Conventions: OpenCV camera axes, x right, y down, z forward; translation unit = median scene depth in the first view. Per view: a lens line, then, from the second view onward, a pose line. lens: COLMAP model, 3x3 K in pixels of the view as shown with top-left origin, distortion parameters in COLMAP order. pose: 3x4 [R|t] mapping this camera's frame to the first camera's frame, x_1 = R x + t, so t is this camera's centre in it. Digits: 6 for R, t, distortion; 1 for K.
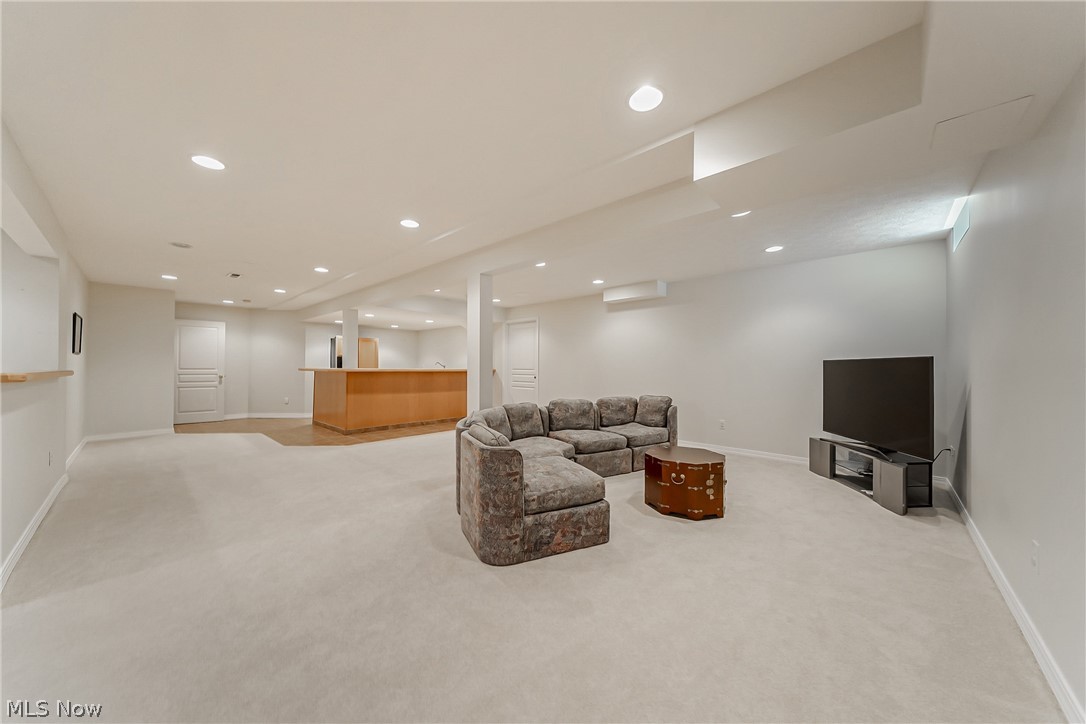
lens RADIAL K [[373.9, 0, 542.3], [0, 373.9, 367.8], [0, 0, 1]] dist [-0.002878, -0.000255]
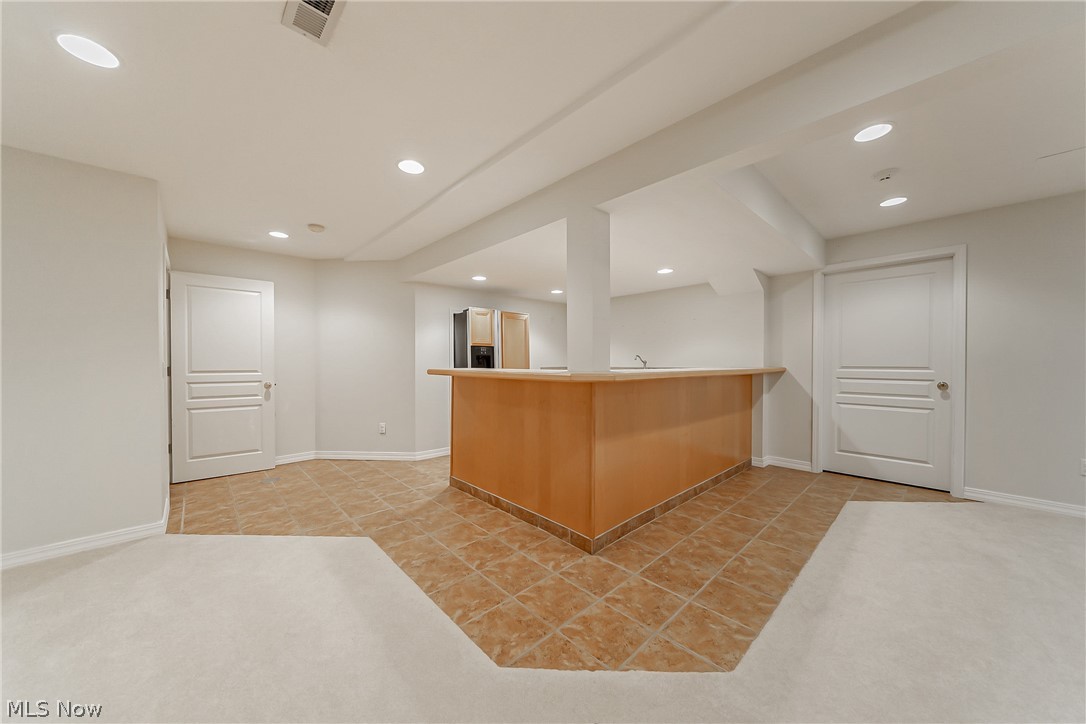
lens RADIAL K [[369.5, 0, 540.5], [0, 369.5, 368.2], [0, 0, 1]] dist [-0.001041, -0.000064]
pose [[0.996733, -0.007667, -0.080399, -0.416662], [0.008576, 0.999903, 0.010964, -0.003901], [0.080307, -0.011618, 0.996702, 0.489463]]
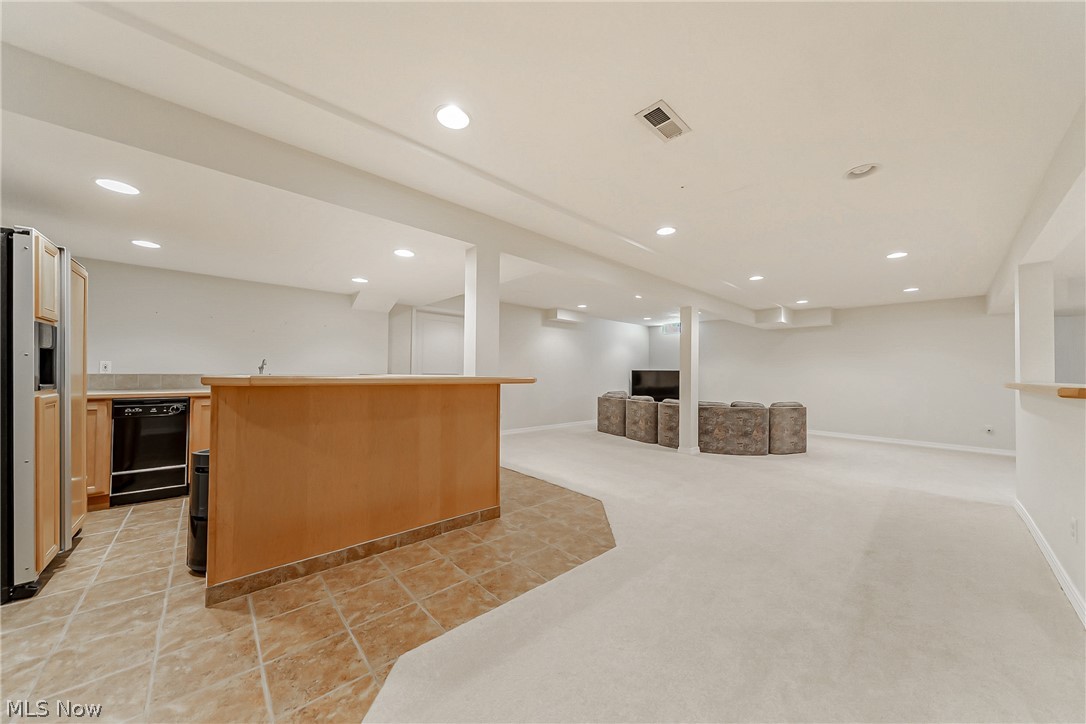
lens RADIAL K [[373.9, 0, 542.3], [0, 373.9, 367.8], [0, 0, 1]] dist [-0.002878, -0.000255]
pose [[0.091383, 0.003840, 0.995808, -0.759207], [-0.007850, 0.999964, -0.003135, -0.005339], [-0.995785, -0.007530, 0.091410, 0.692478]]
